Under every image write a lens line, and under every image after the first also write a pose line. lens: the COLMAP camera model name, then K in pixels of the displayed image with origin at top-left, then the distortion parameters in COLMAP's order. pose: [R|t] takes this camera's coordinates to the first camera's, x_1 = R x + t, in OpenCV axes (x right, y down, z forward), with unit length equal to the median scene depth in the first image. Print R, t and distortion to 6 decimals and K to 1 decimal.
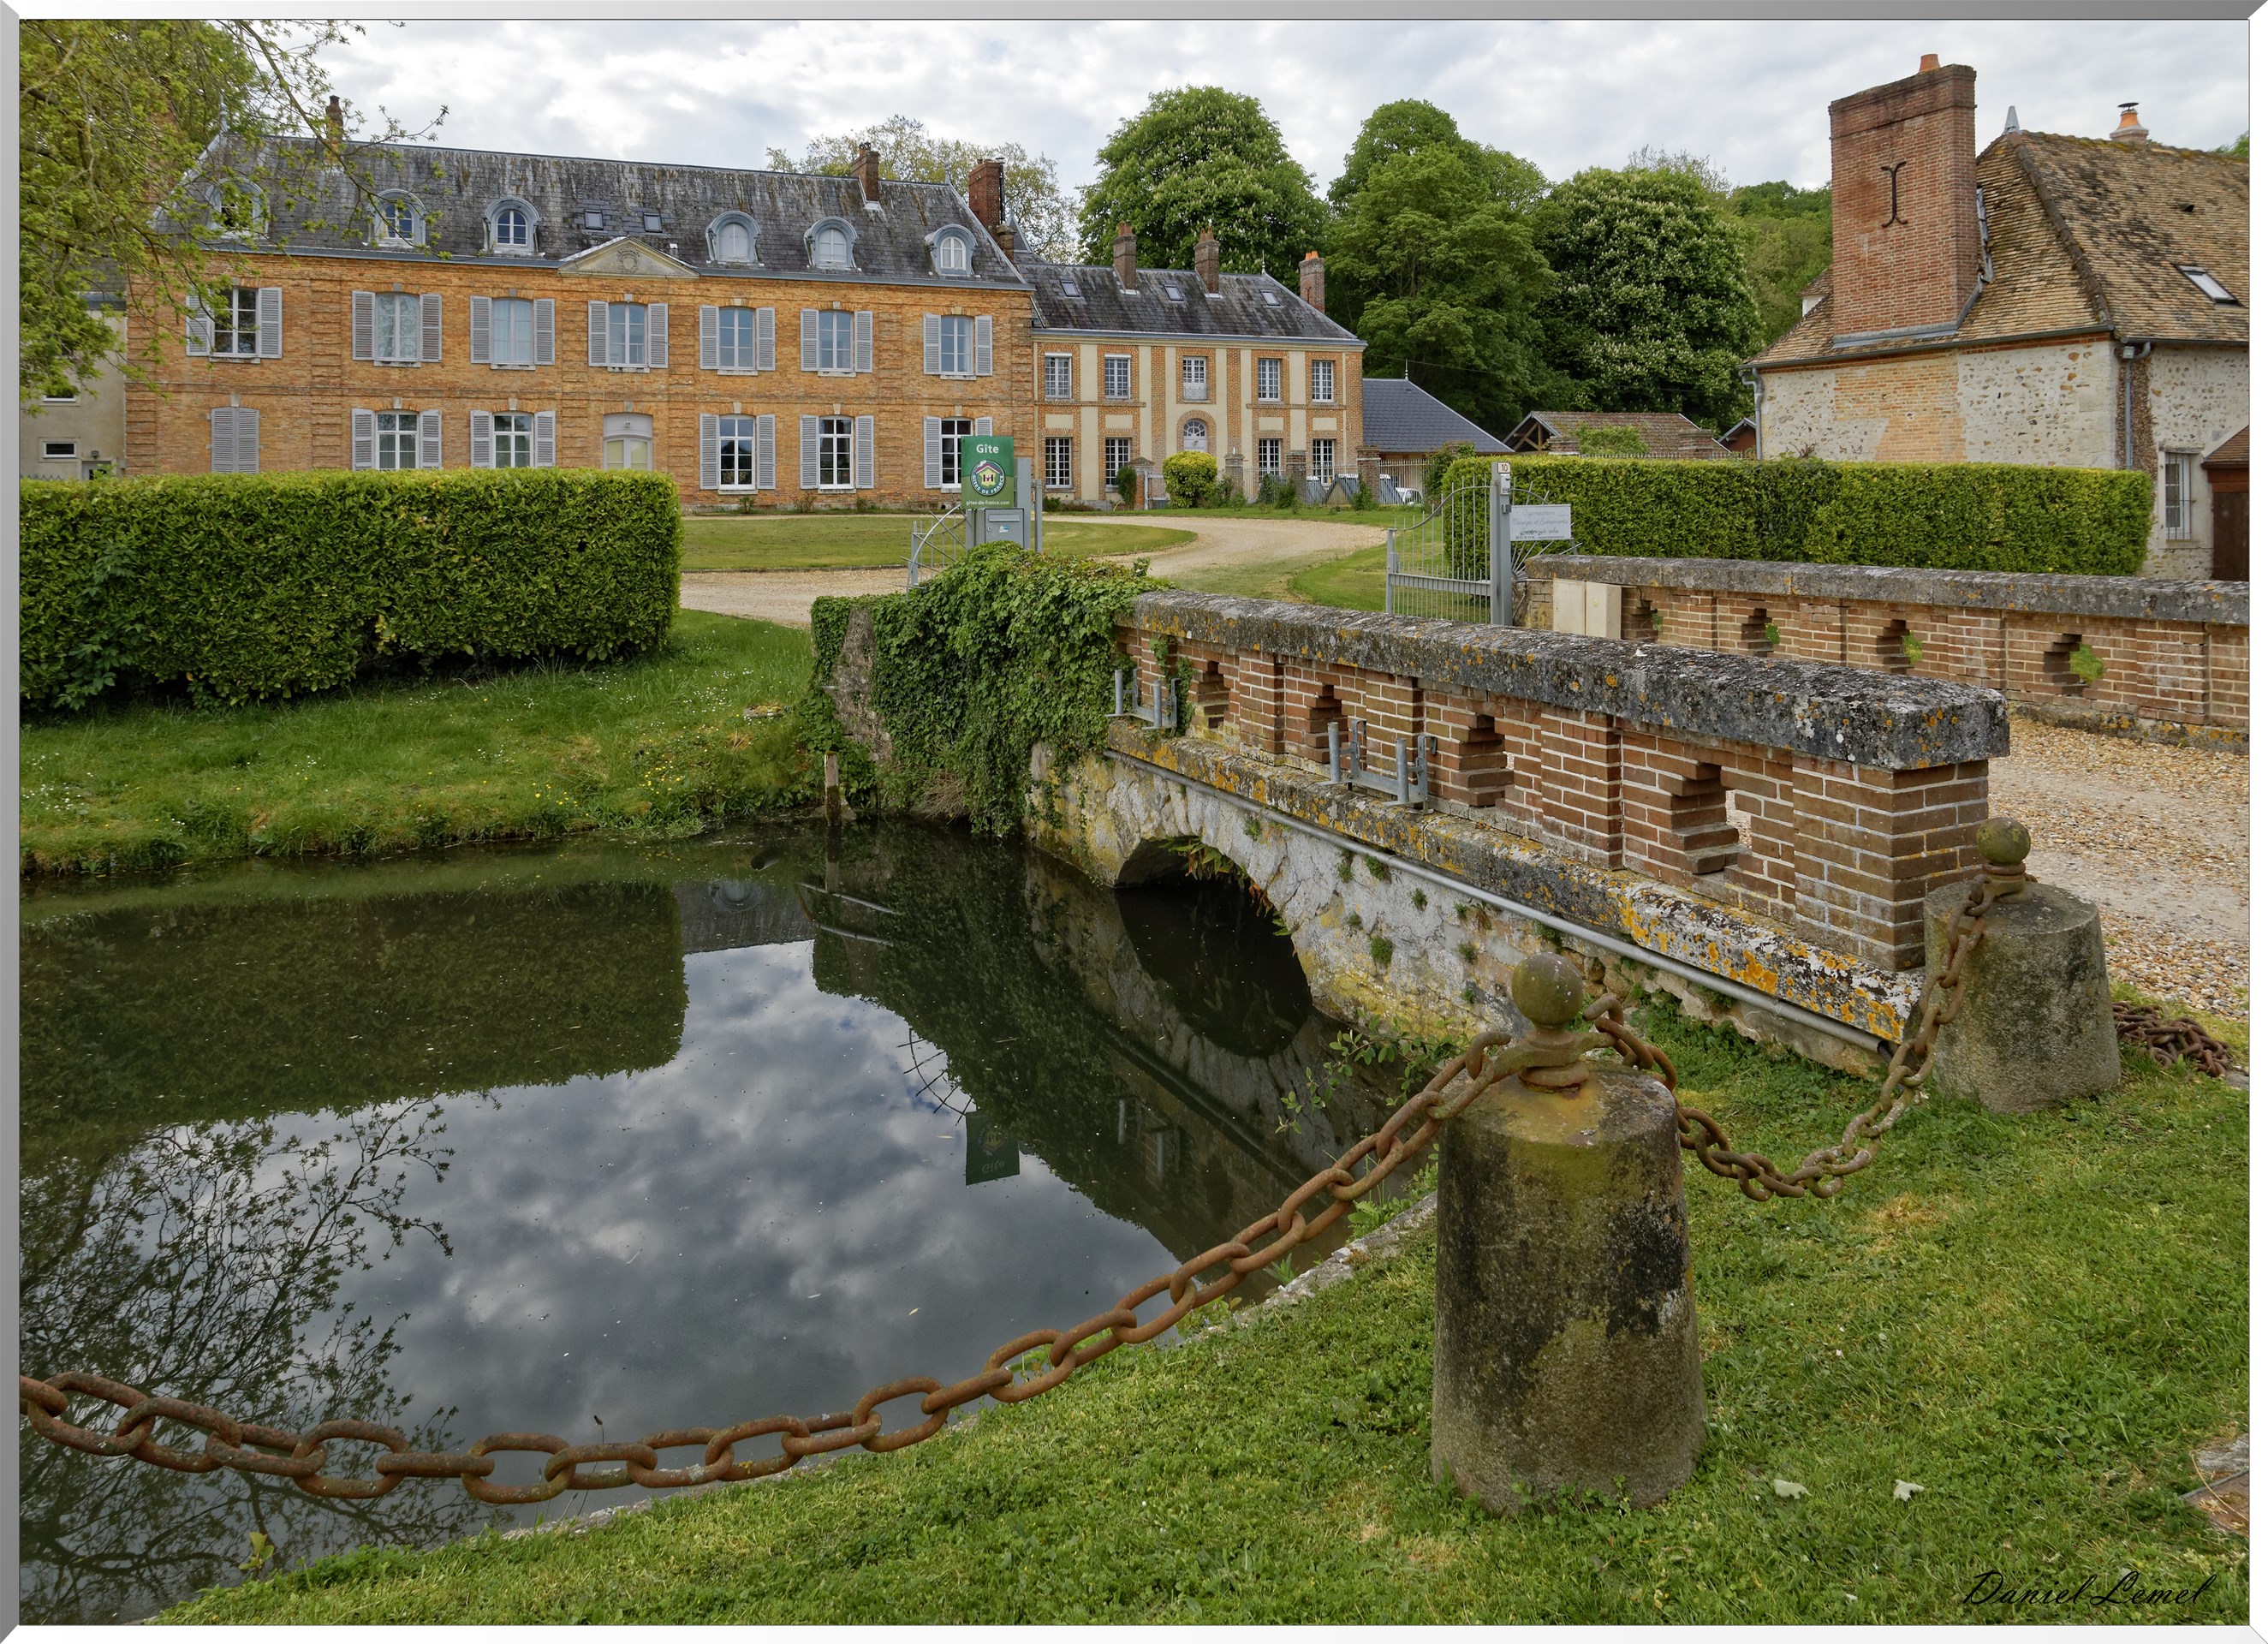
lens RADIAL K [[1603.1, 0, 1140.4], [0, 1603.1, 475.7], [0, 0, 1]] dist [0.013314, -0.001469]
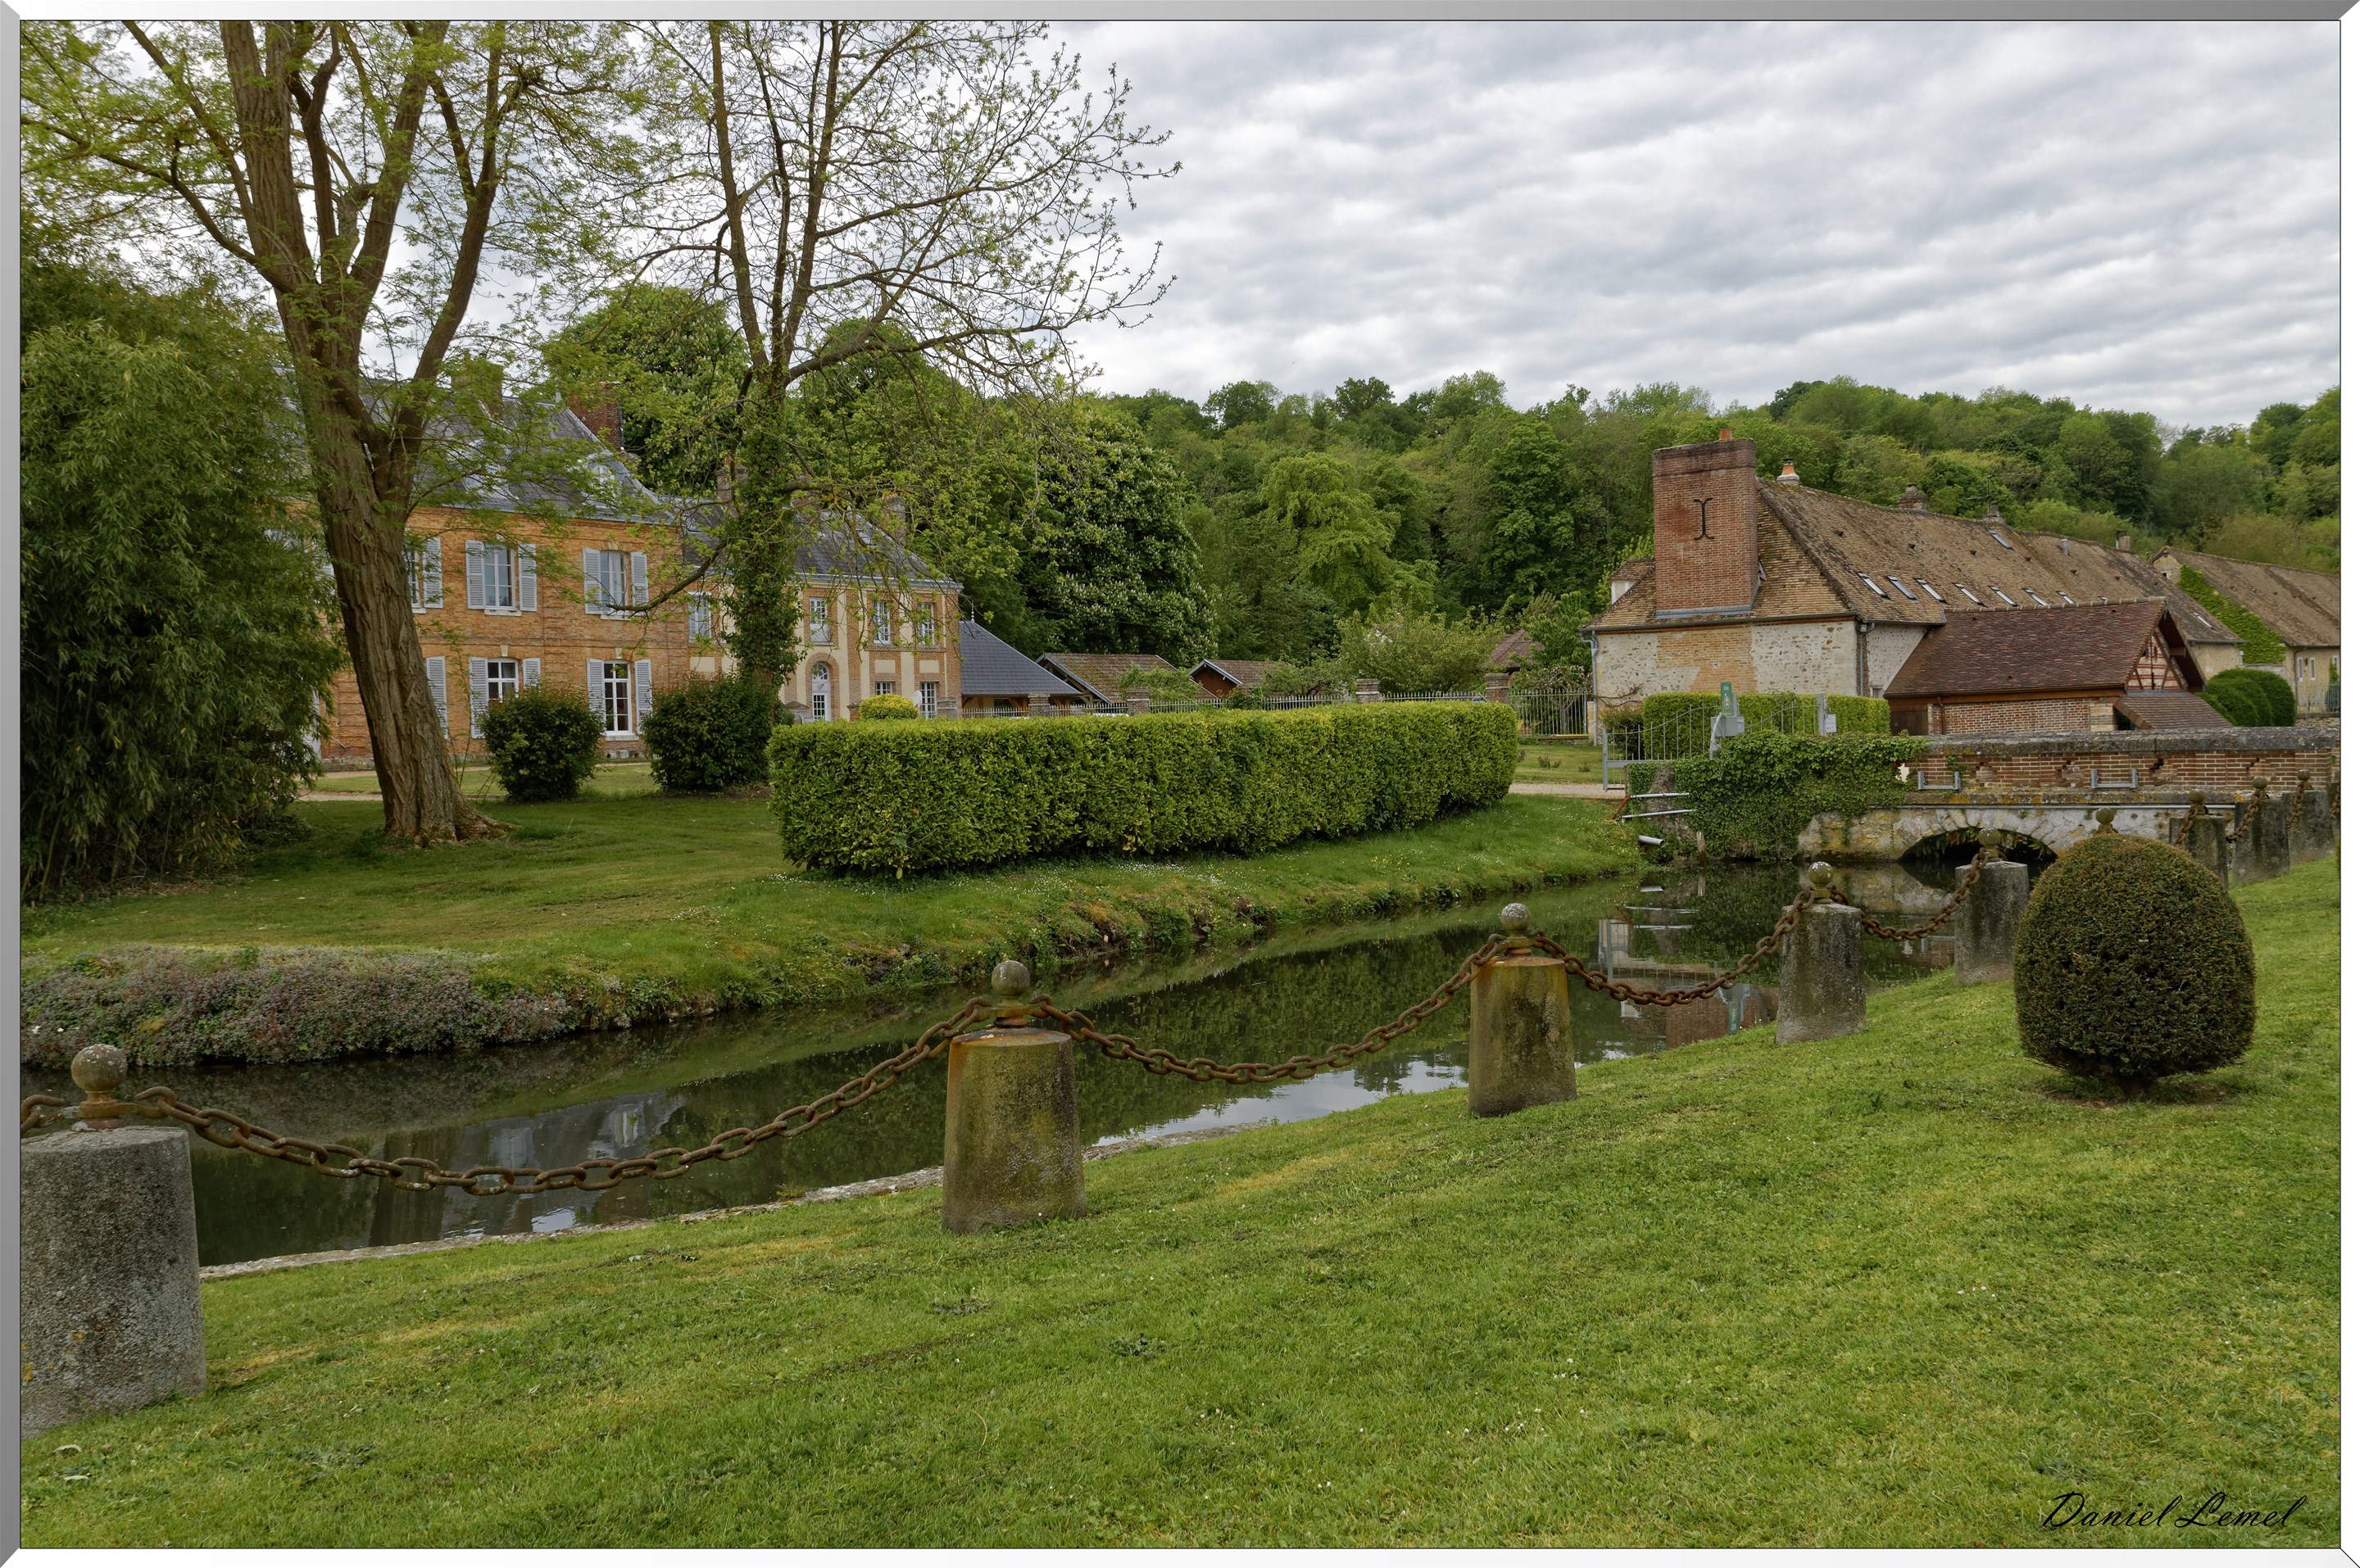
lens RADIAL K [[2027.4, 0, 1178.2], [0, 2027.4, 785.8], [0, 0, 1]] dist [0.001902, 0.025529]
pose [[0.875435, -0.028639, 0.482486, -0.866072], [0.014540, 0.999352, 0.032937, 0.005997], [-0.483116, -0.021819, 0.875284, -0.423837]]
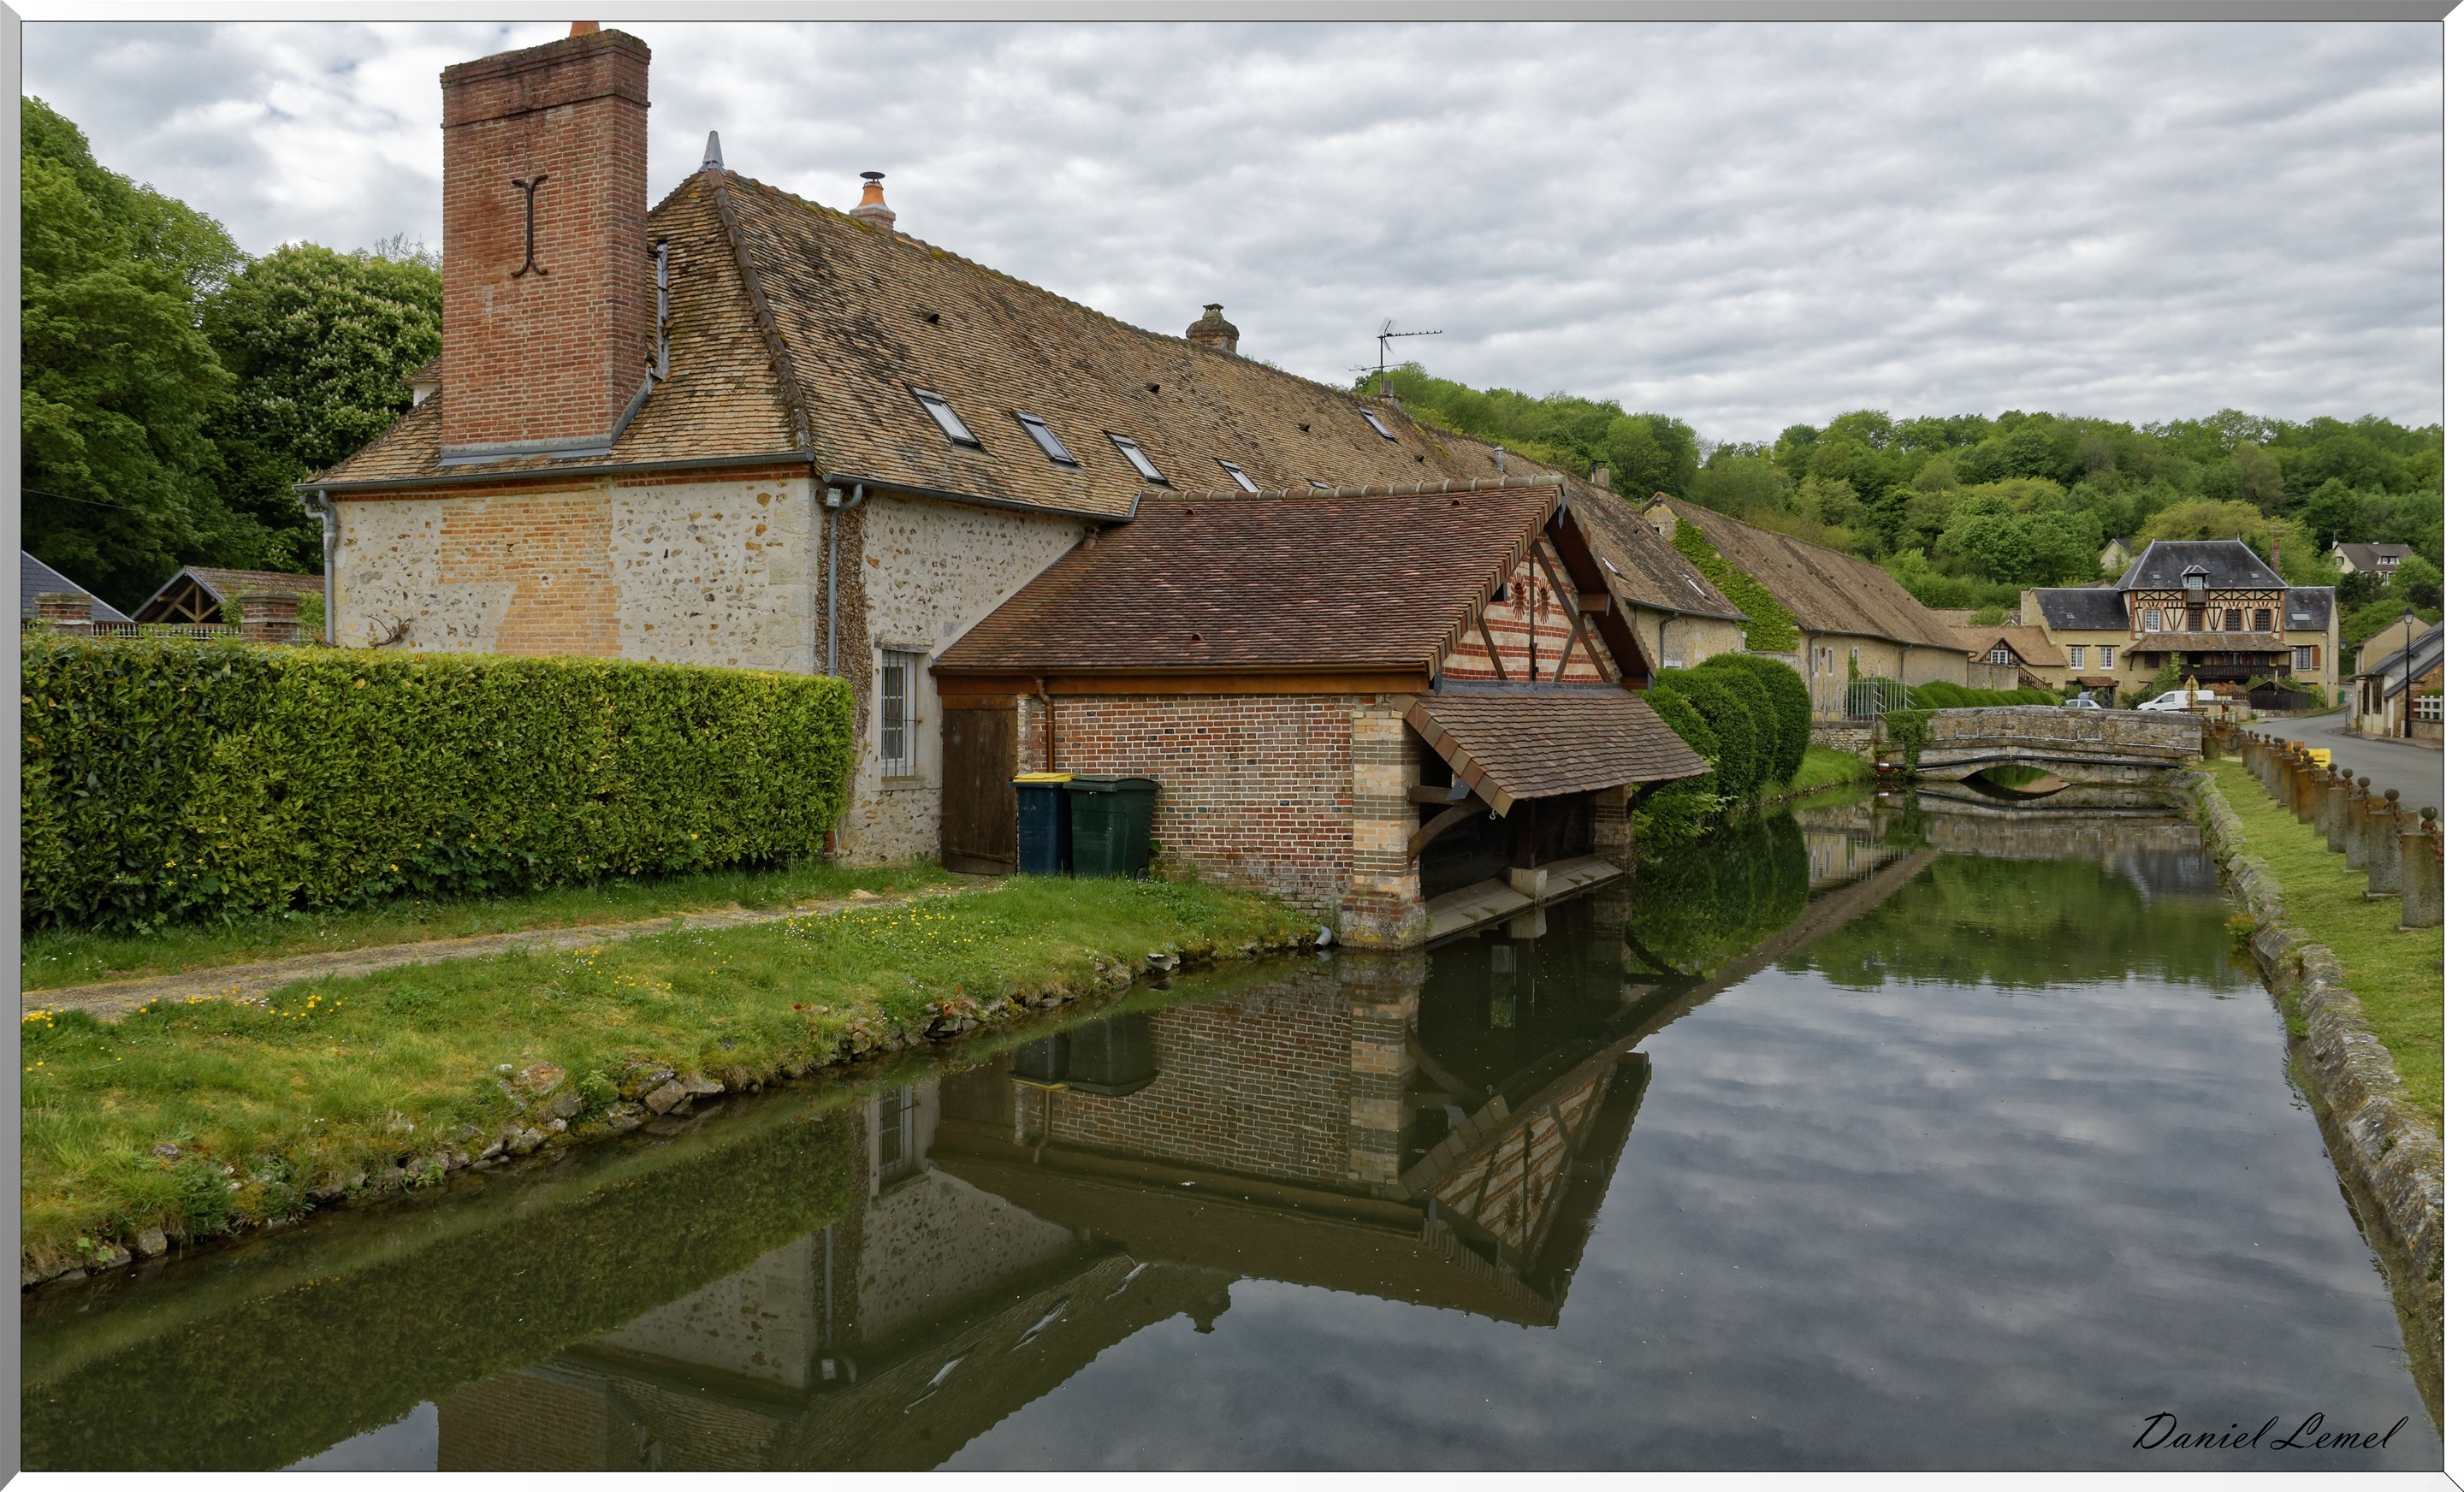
lens RADIAL K [[1844.6, 0, 1234.2], [0, 1844.6, 719.4], [0, 0, 1]] dist [-0.004836, 0.001132]
pose [[0.760515, 0.005879, 0.649293, 0.206195], [-0.025315, 0.999467, 0.020602, -0.004105], [-0.648826, -0.032105, 0.760259, 0.261469]]
